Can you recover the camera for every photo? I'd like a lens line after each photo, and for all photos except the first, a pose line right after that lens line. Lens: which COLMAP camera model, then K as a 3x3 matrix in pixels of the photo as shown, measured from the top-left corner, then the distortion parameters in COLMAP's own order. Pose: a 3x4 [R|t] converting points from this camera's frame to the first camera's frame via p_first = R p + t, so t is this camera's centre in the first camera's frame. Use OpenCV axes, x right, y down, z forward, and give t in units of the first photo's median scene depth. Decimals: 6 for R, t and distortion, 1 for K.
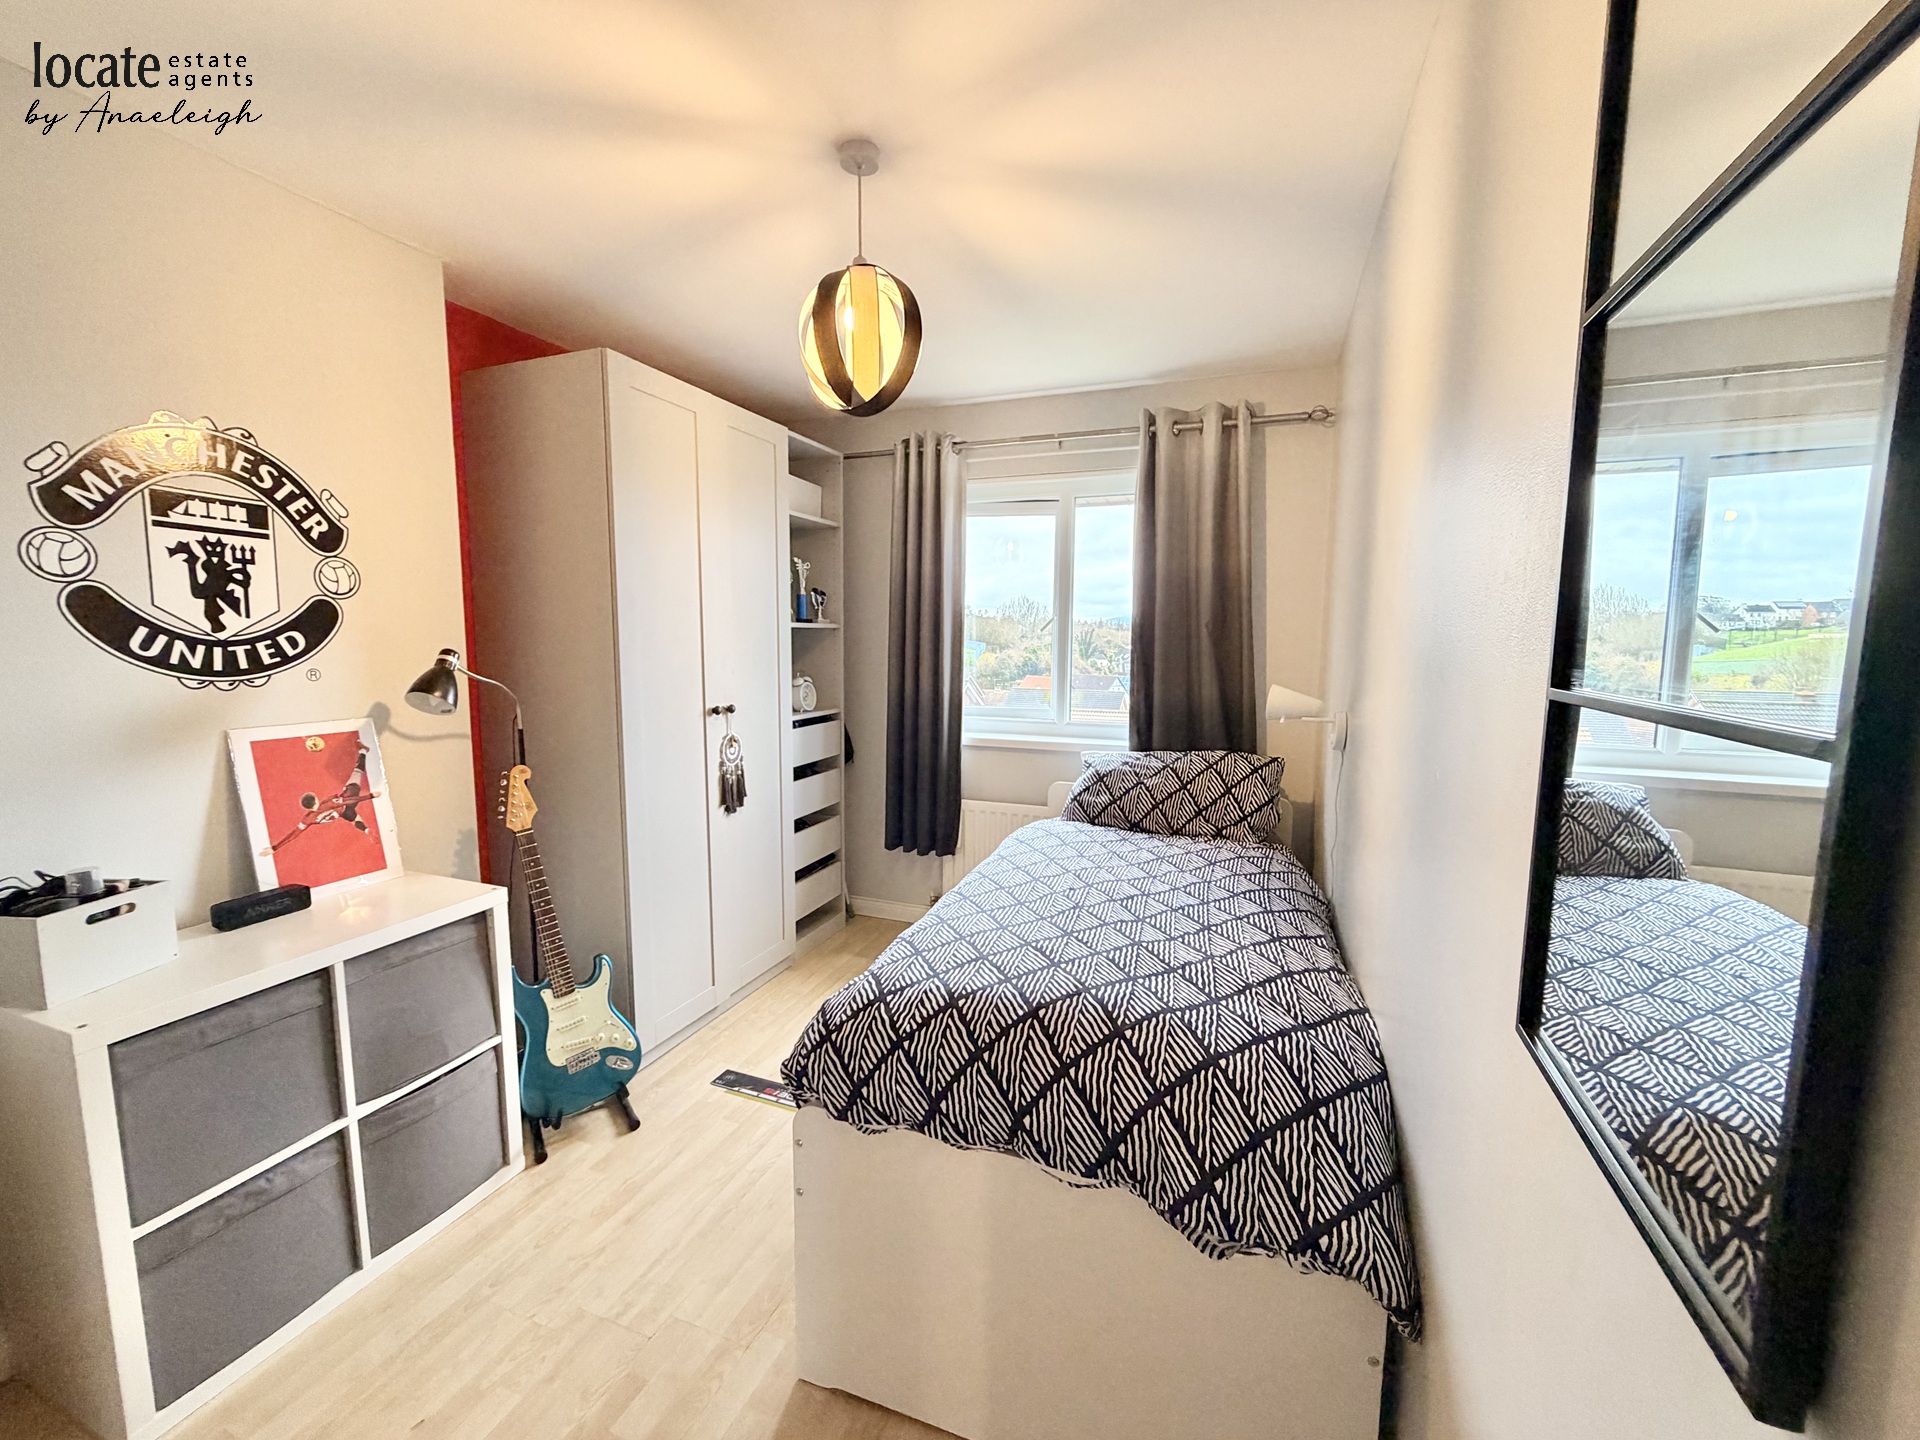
lens RADIAL K [[763.5, 0, 961.2], [0, 763.5, 717.4], [0, 0, 1]] dist [0.000213, 0.000150]
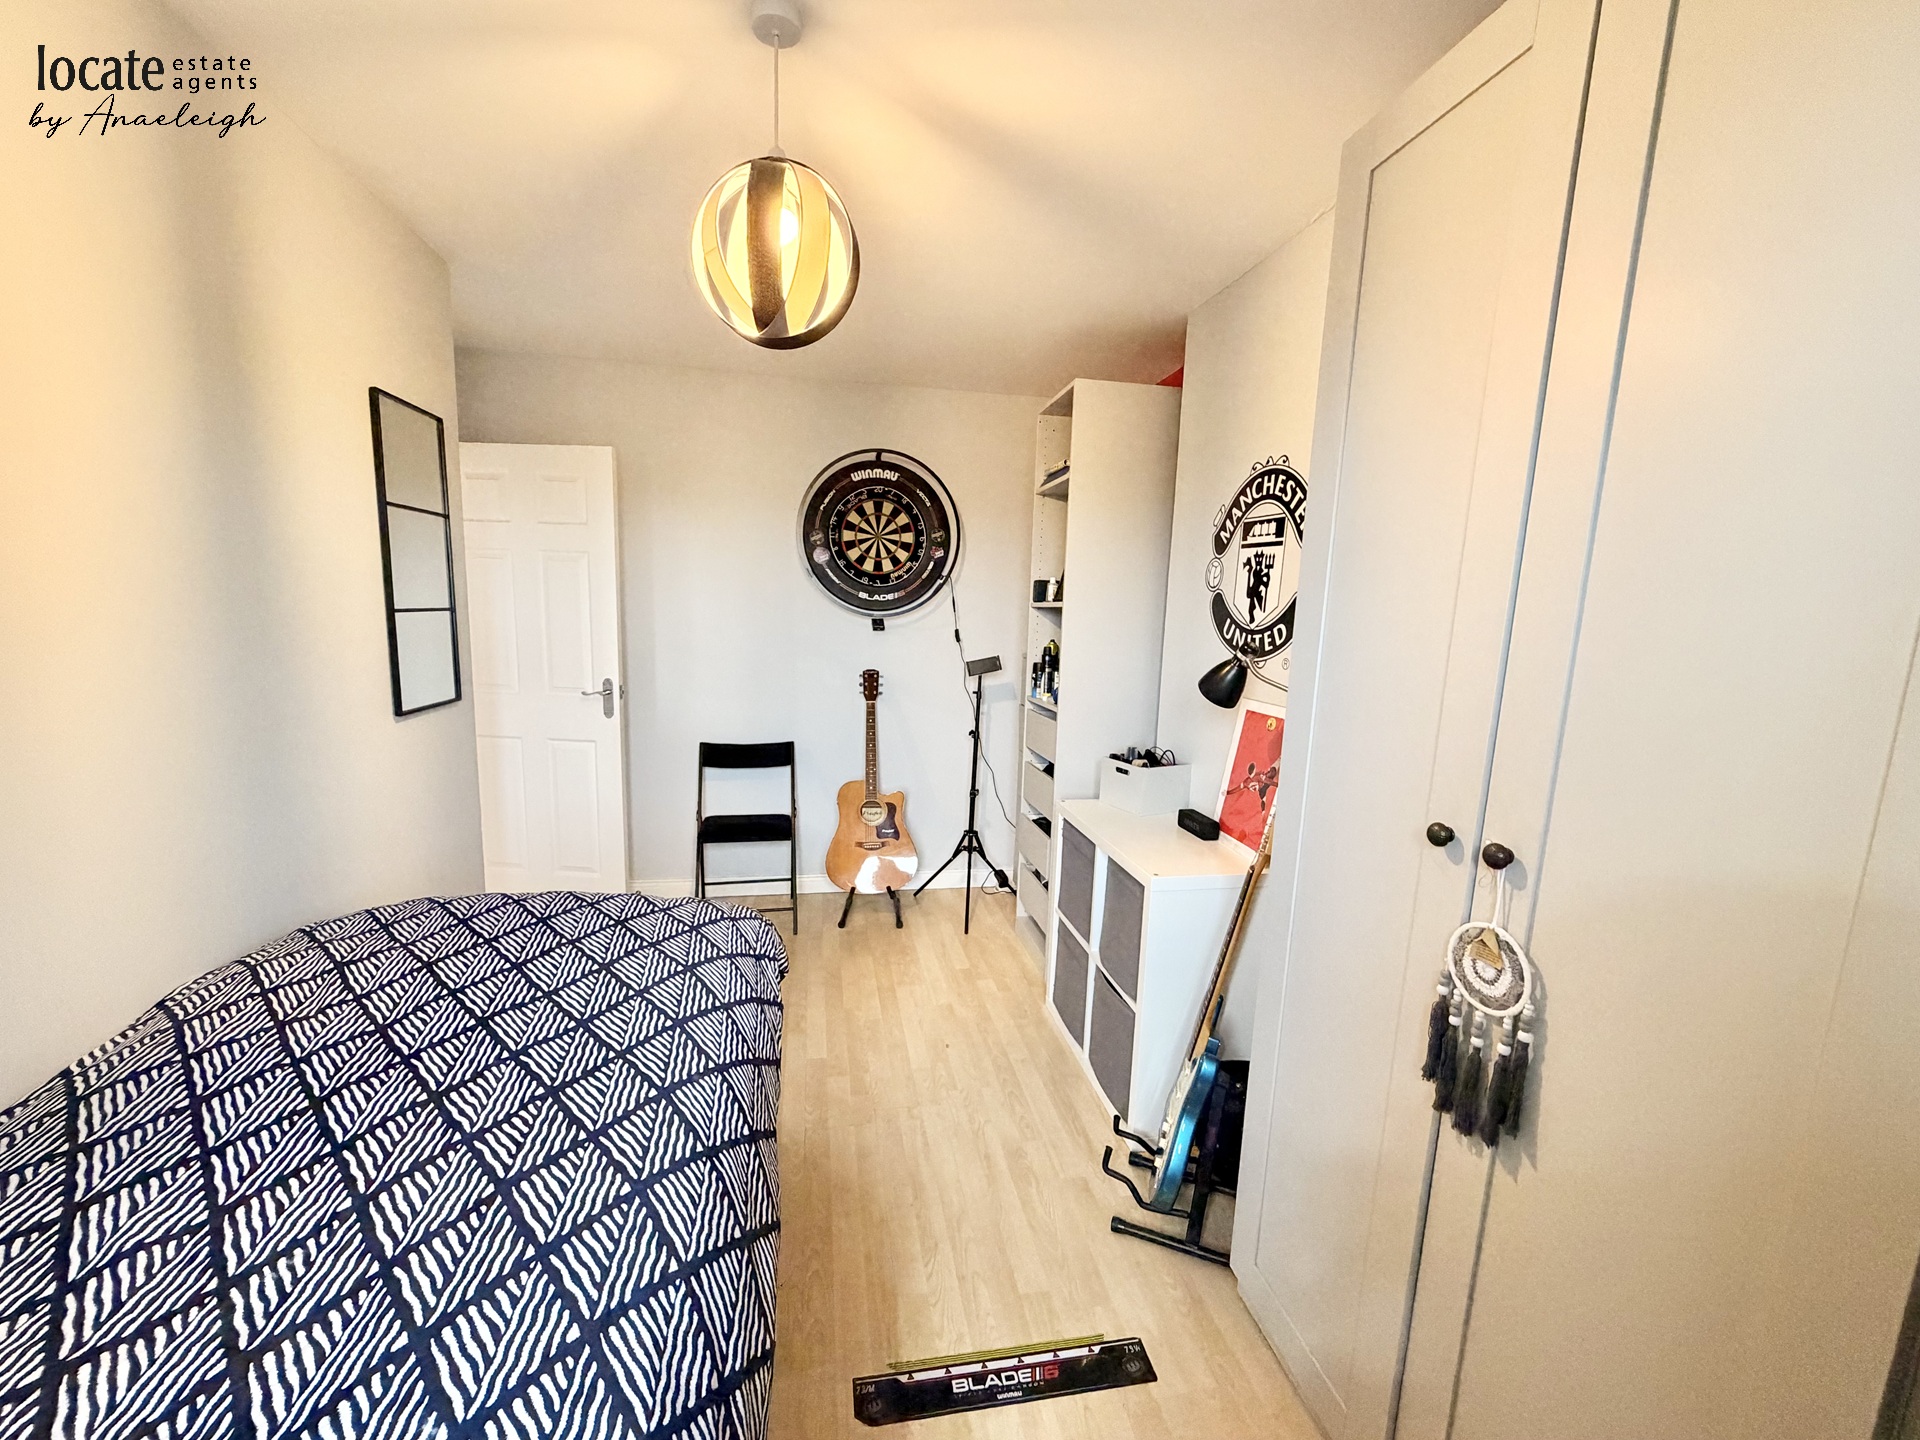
lens RADIAL K [[763.5, 0, 955.4], [0, 763.5, 721.2], [0, 0, 1]] dist [0.000213, 0.000150]
pose [[-0.856877, 0.046711, -0.513401, 0.145030], [-0.091785, 0.966151, 0.241095, -0.215457], [0.507285, 0.253712, -0.823585, 1.838980]]
